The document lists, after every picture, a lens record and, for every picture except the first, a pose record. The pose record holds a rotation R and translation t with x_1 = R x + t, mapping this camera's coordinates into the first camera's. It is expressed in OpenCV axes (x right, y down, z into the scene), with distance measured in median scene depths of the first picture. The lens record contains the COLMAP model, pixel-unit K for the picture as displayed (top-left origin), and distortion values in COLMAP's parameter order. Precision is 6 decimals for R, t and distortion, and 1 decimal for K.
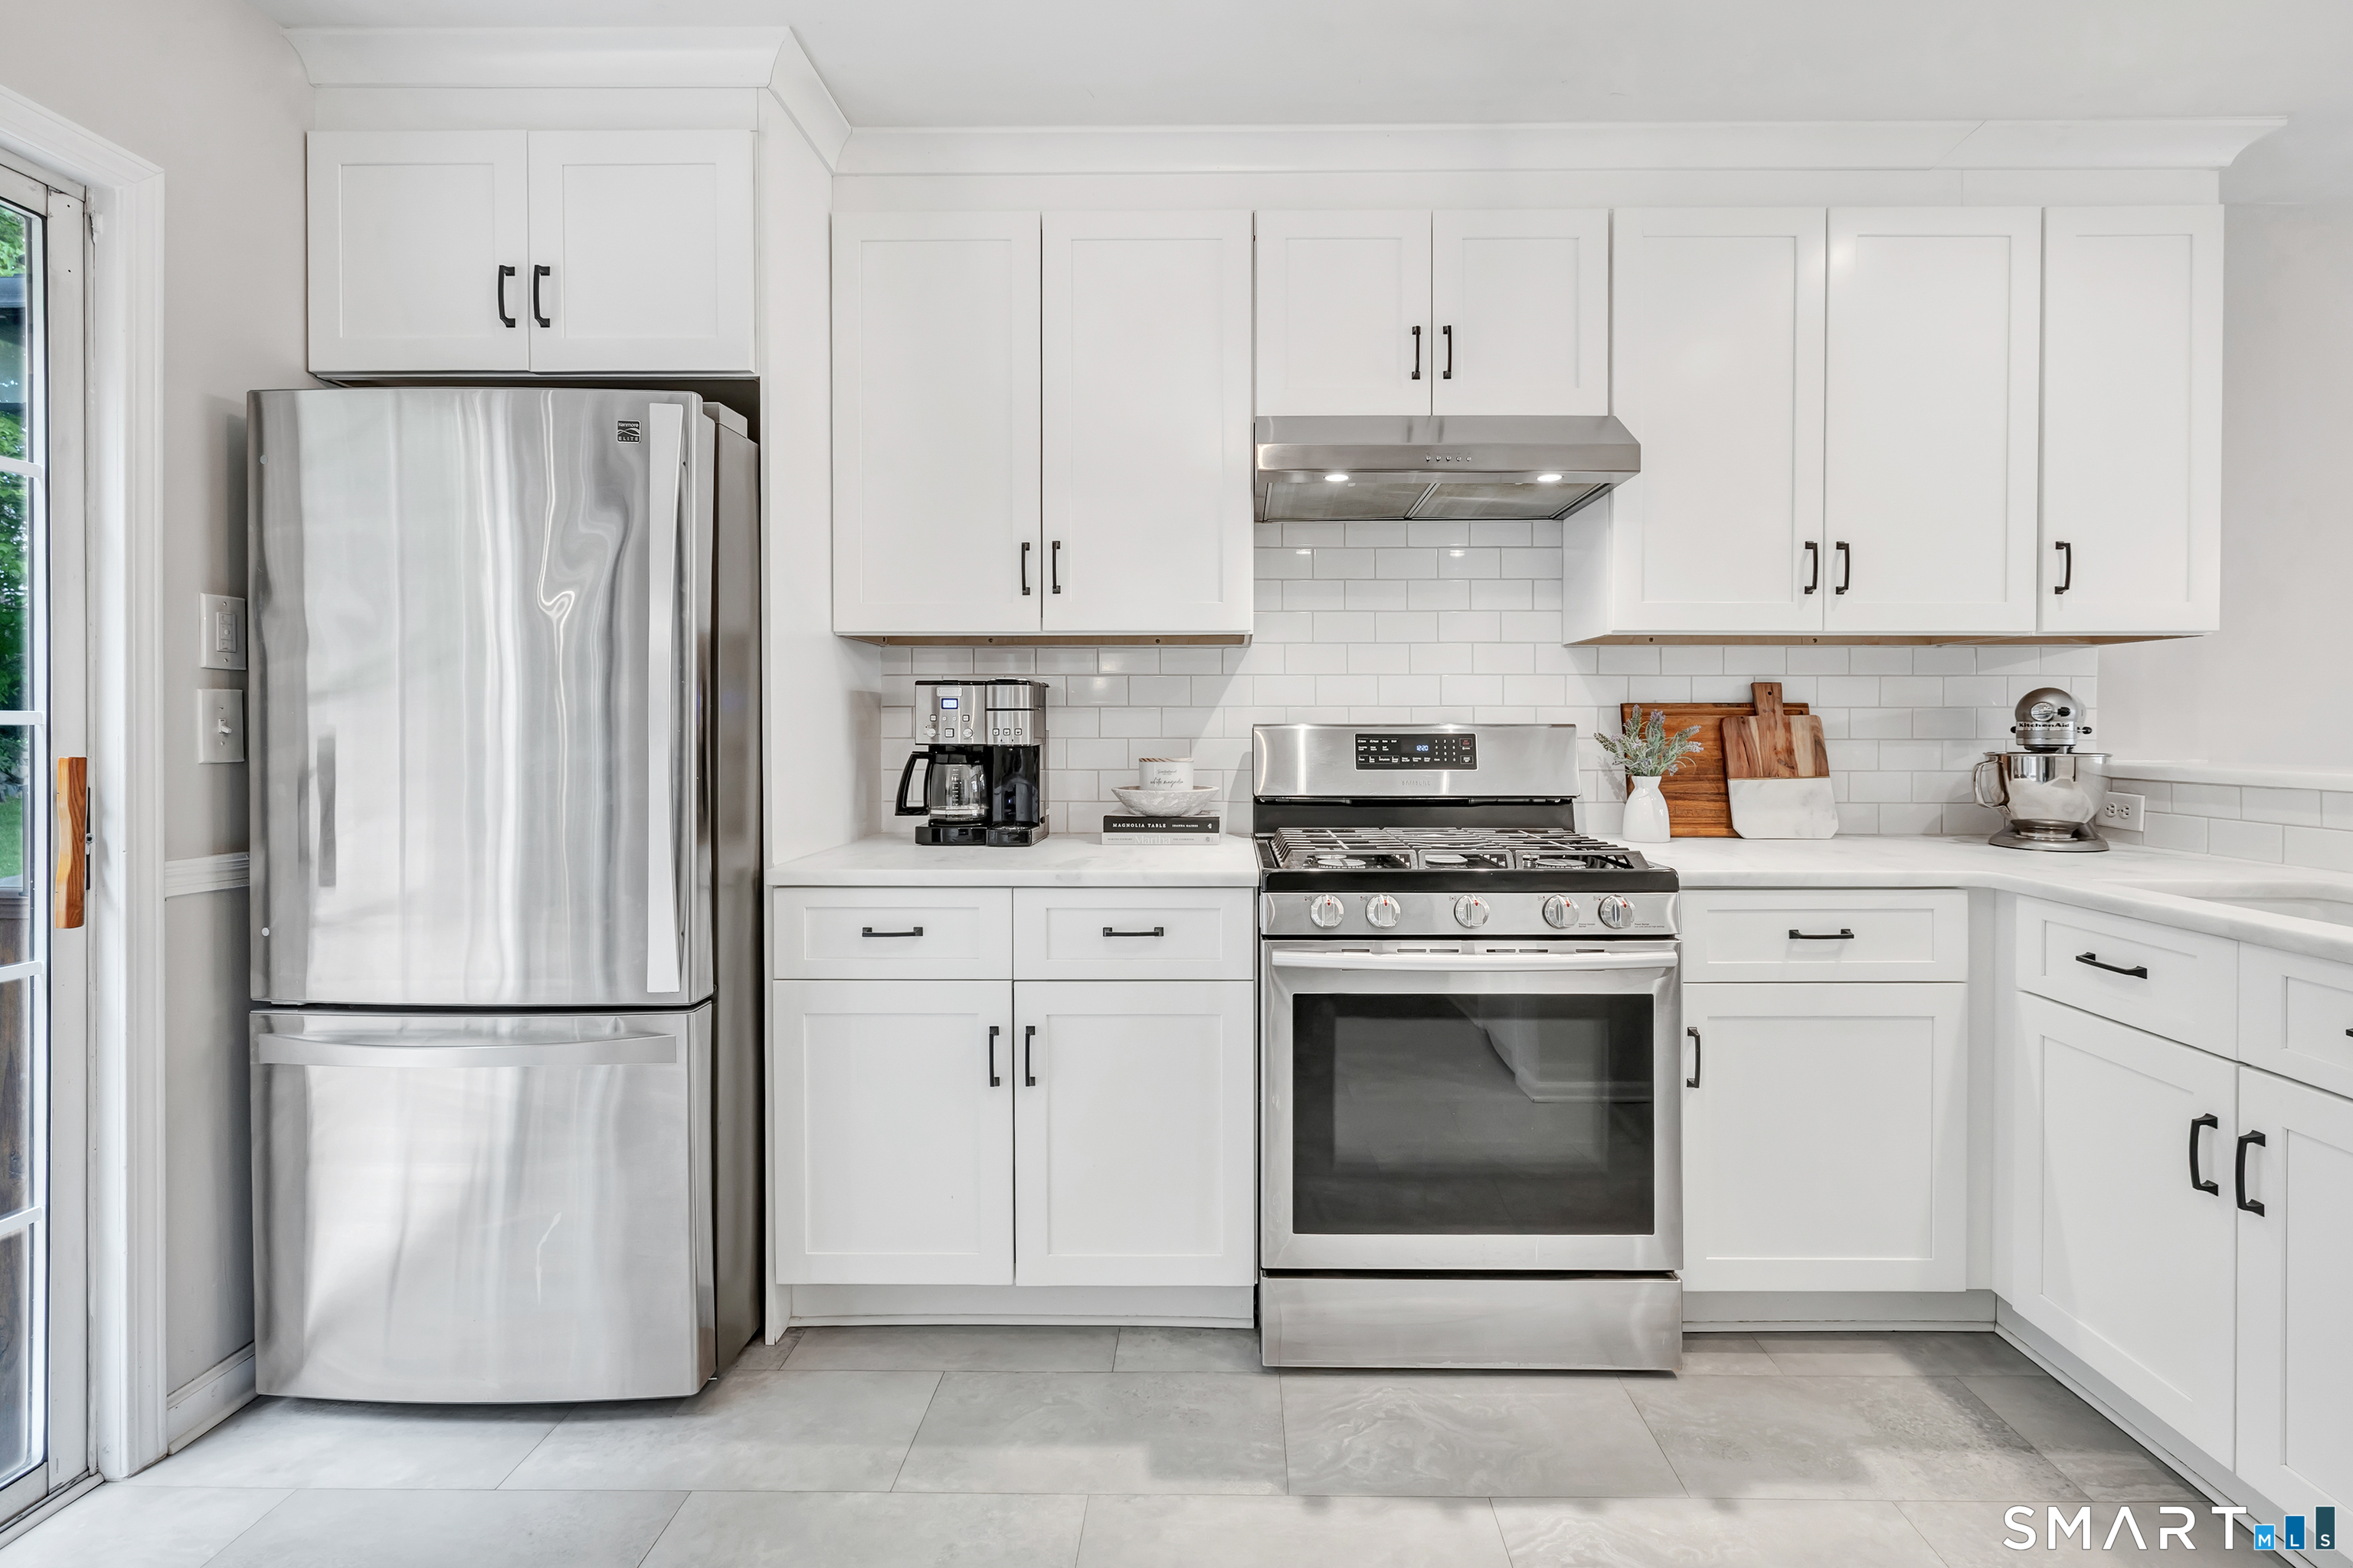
lens RADIAL K [[1055.4, 0, 1228.6], [0, 1055.4, 732.8], [0, 0, 1]] dist [-0.001418, -0.000205]
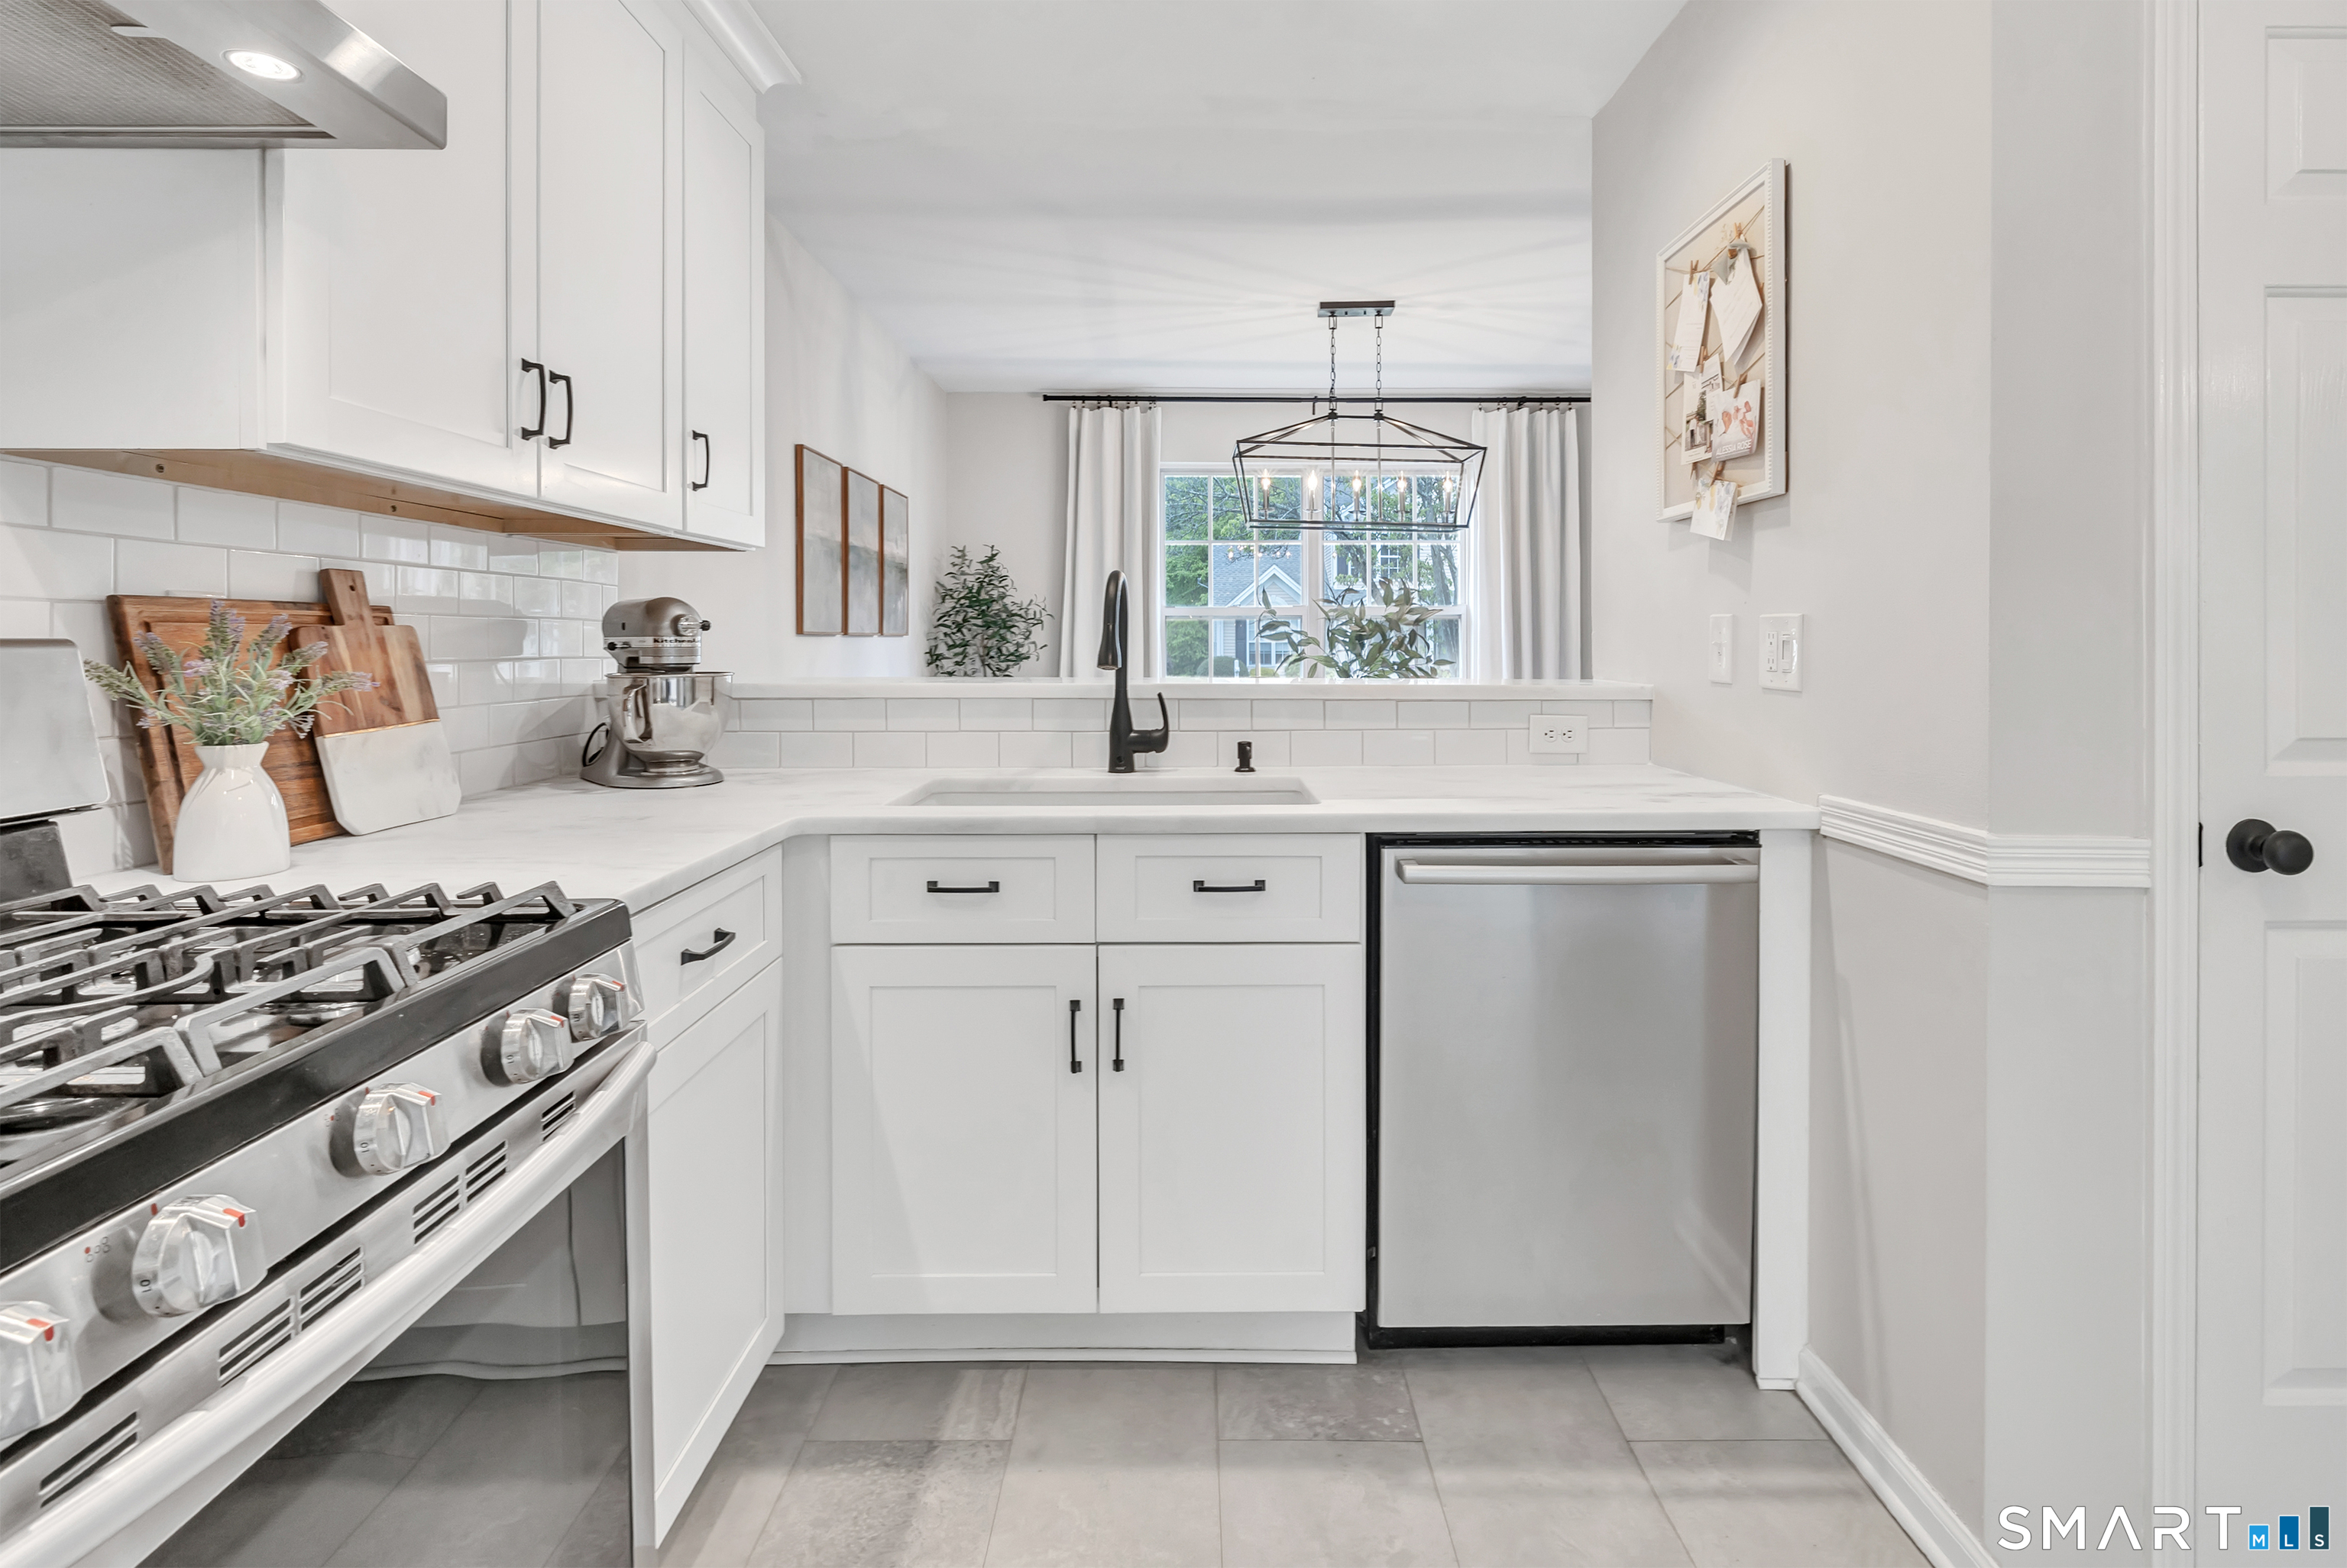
lens RADIAL K [[1124.5, 0, 1196.2], [0, 1124.5, 653.0], [0, 0, 1]] dist [0.002947, 0.001928]
pose [[-0.003269, -0.011052, 0.999934, -0.151968], [0.007737, 0.999909, 0.011077, -0.004535], [-0.999965, 0.007773, -0.003183, 0.599123]]
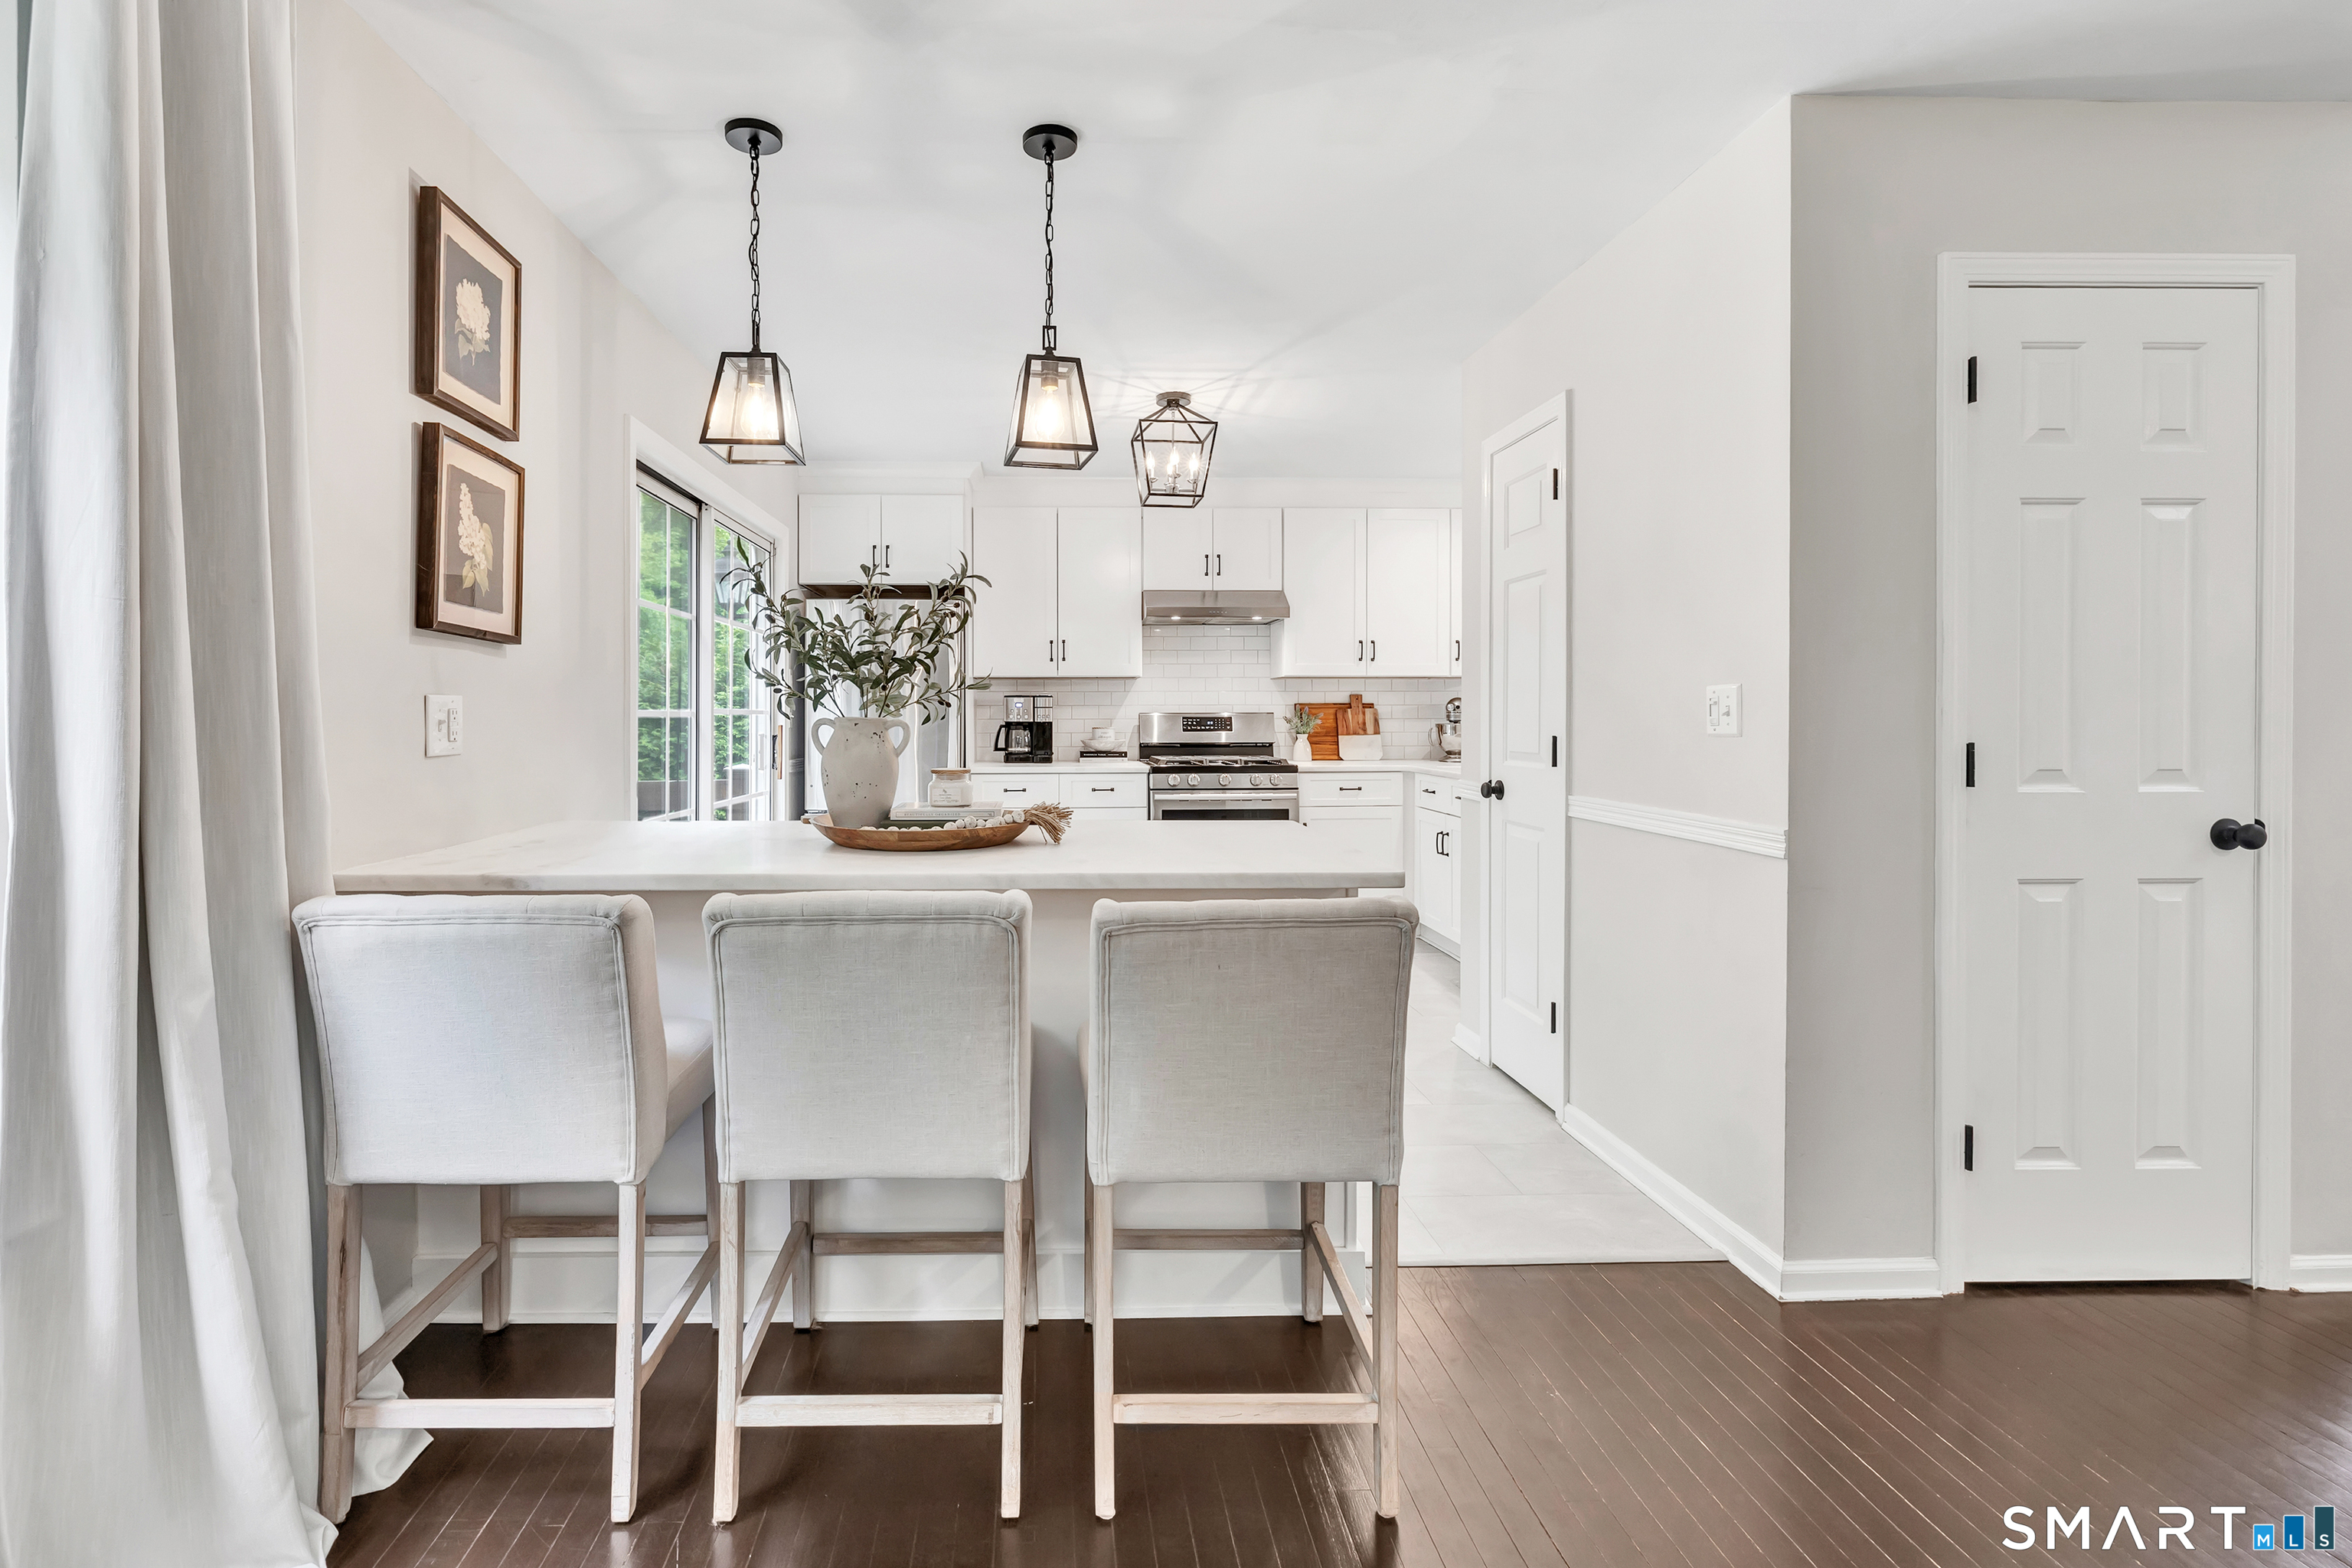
lens RADIAL K [[1054.9, 0, 1108.7], [0, 1054.9, 721.0], [0, 0, 1]] dist [-0.001418, -0.000205]
pose [[0.997914, -0.003183, 0.064476, -0.220123], [0.003132, 0.999995, 0.000899, 0.008505], [-0.064479, -0.000695, 0.997919, -1.509965]]
